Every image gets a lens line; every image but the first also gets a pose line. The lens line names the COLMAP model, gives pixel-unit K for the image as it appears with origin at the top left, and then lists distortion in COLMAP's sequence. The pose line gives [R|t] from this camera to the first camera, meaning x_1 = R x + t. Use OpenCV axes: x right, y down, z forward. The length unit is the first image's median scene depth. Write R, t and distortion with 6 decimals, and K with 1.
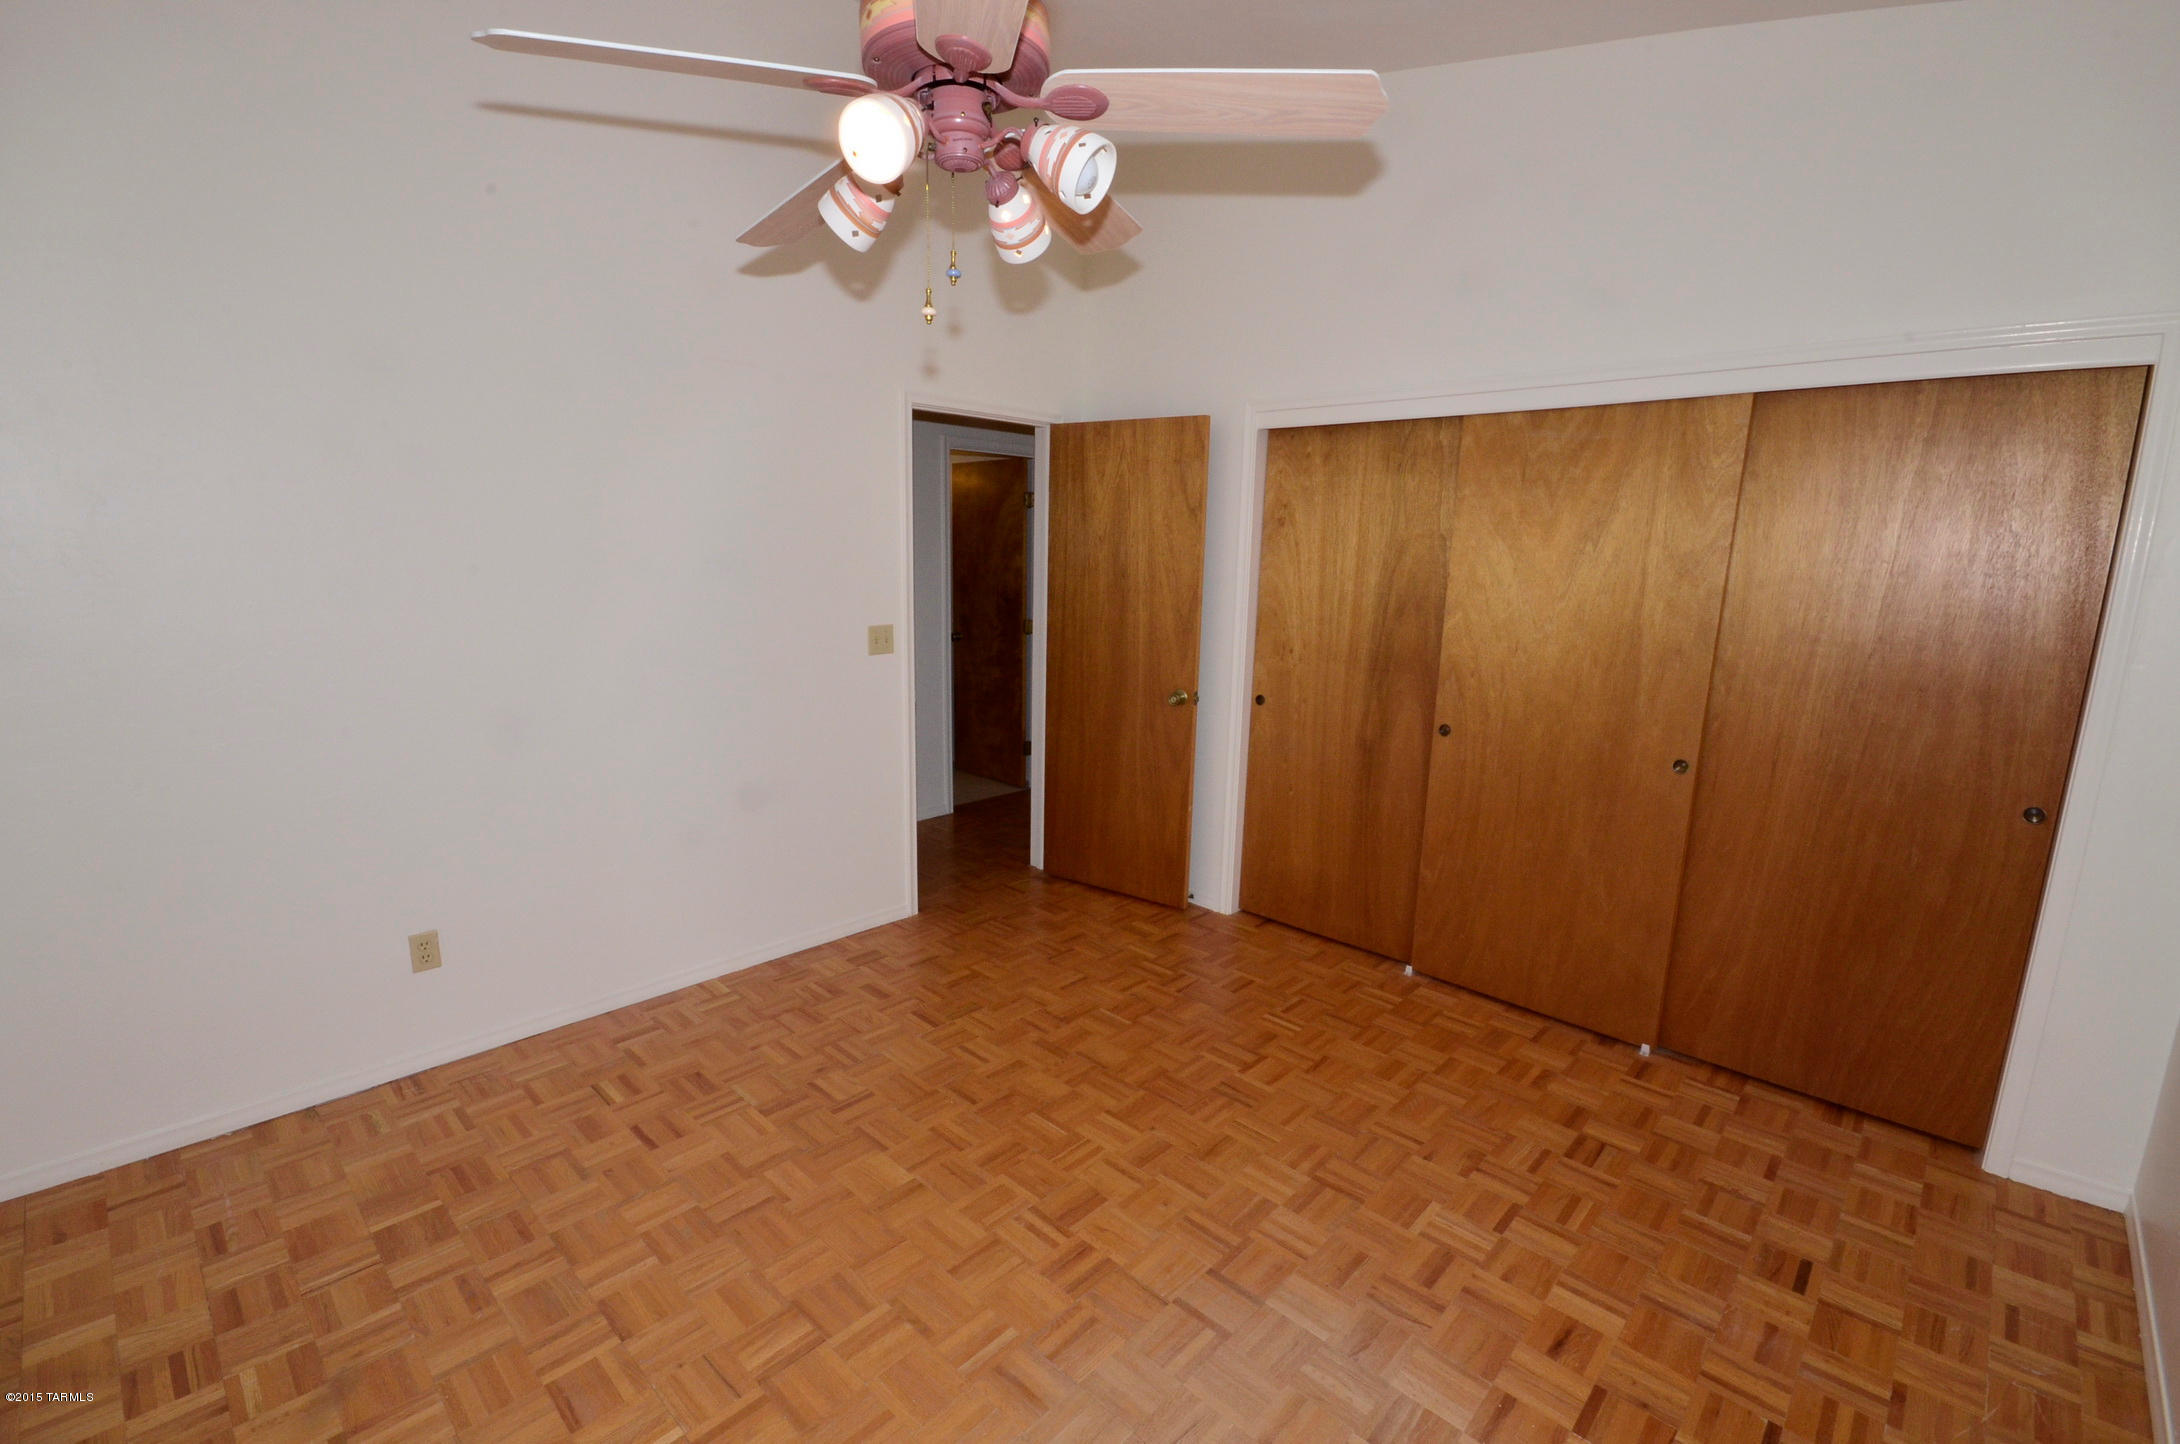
lens RADIAL K [[966.0, 0, 1091.1], [0, 966.0, 729.3], [0, 0, 1]] dist [-0.005186, -0.000668]
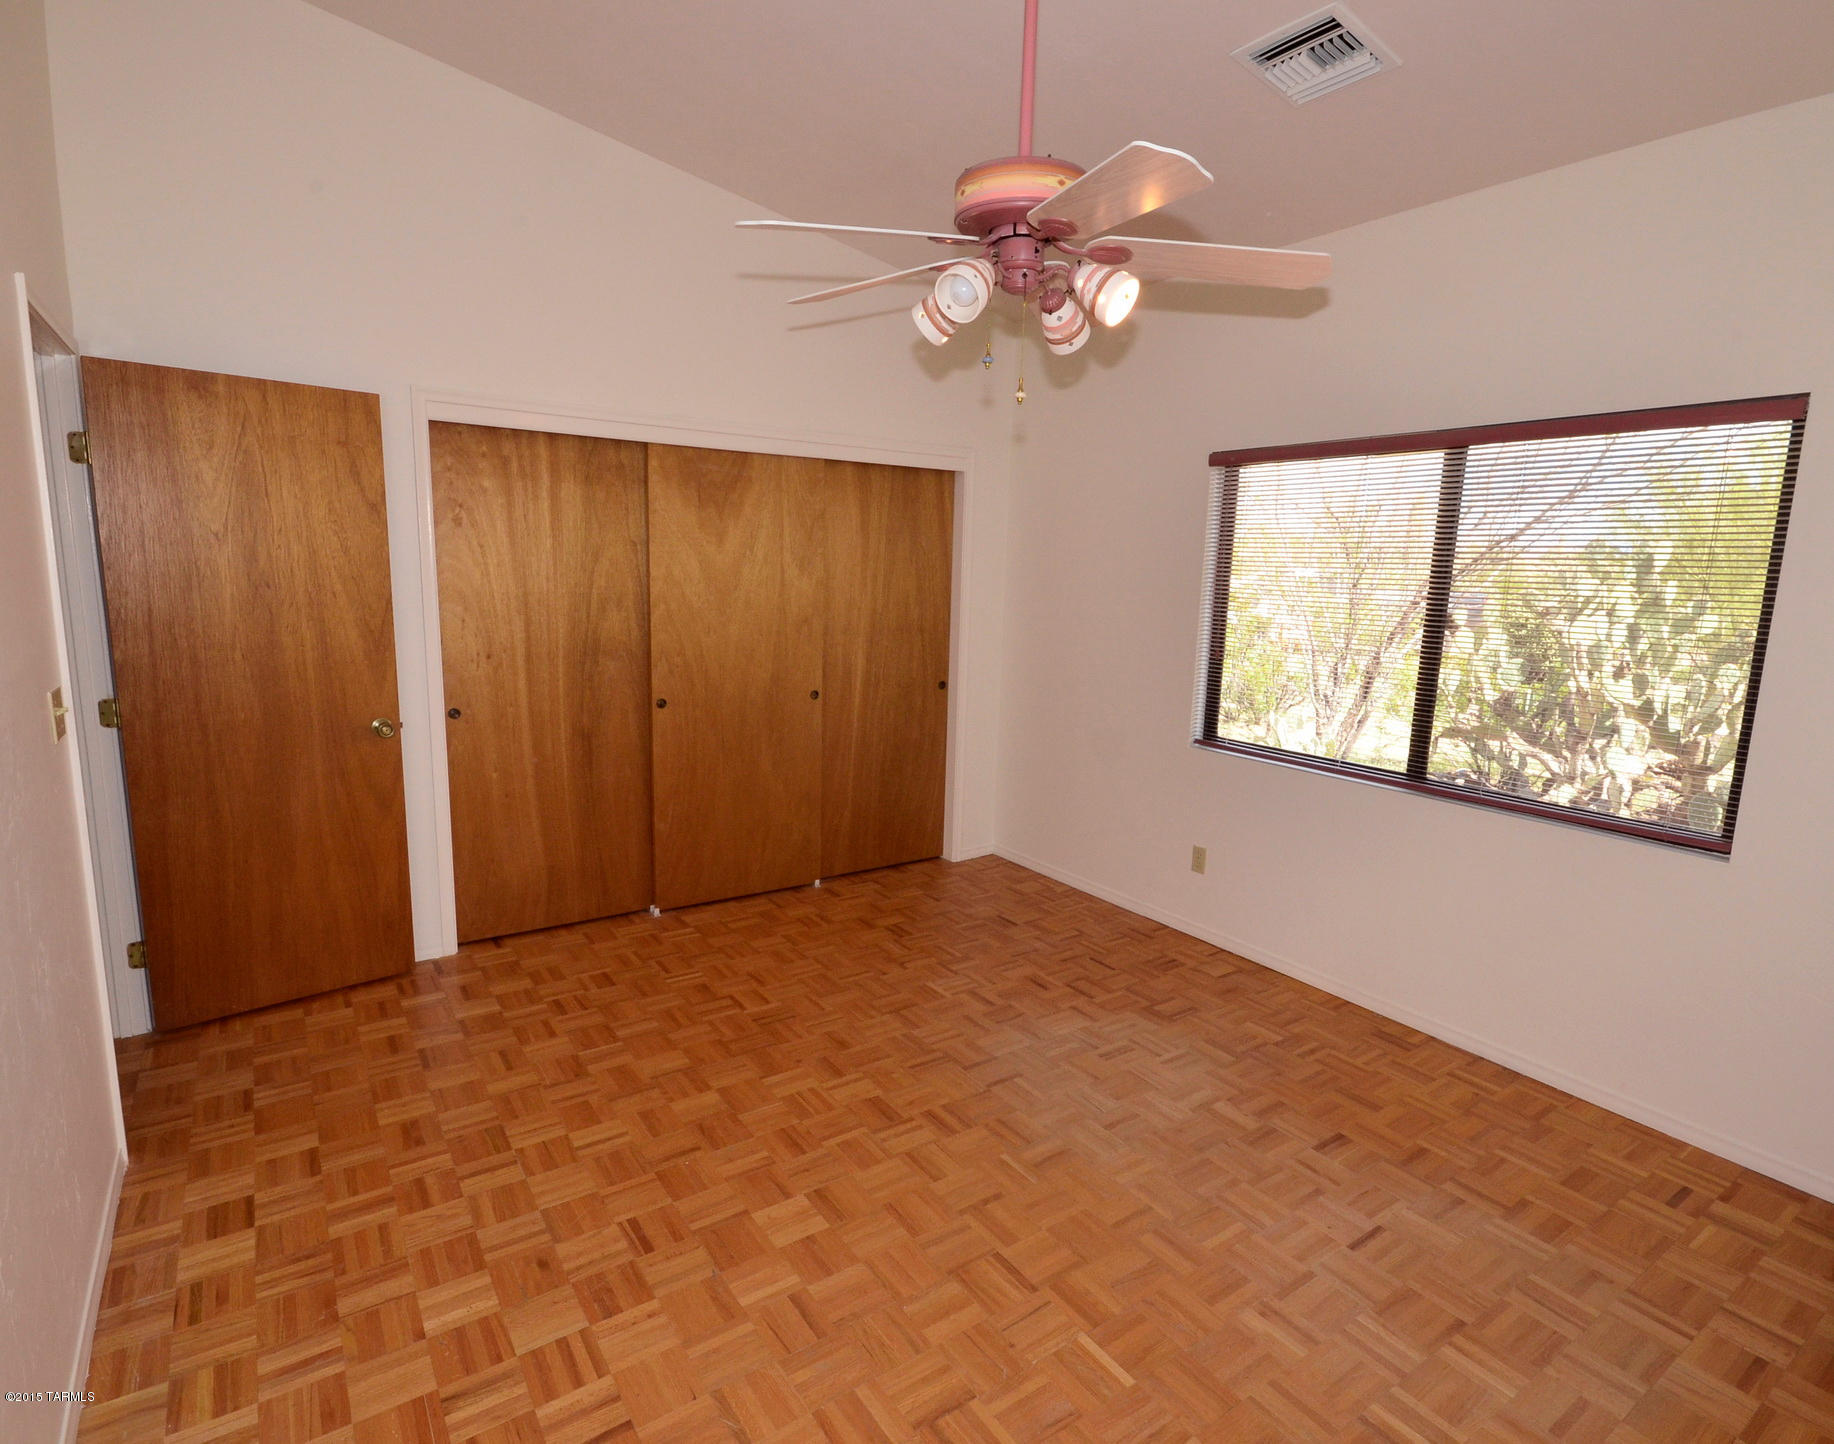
lens RADIAL K [[971.5, 0, 920.4], [0, 971.5, 729.9], [0, 0, 1]] dist [-0.003762, 0.000969]
pose [[0.197085, -0.182790, 0.963195, -0.814199], [0.159712, 0.975327, 0.152412, -0.109877], [-0.967290, 0.123795, 0.221416, 0.466634]]
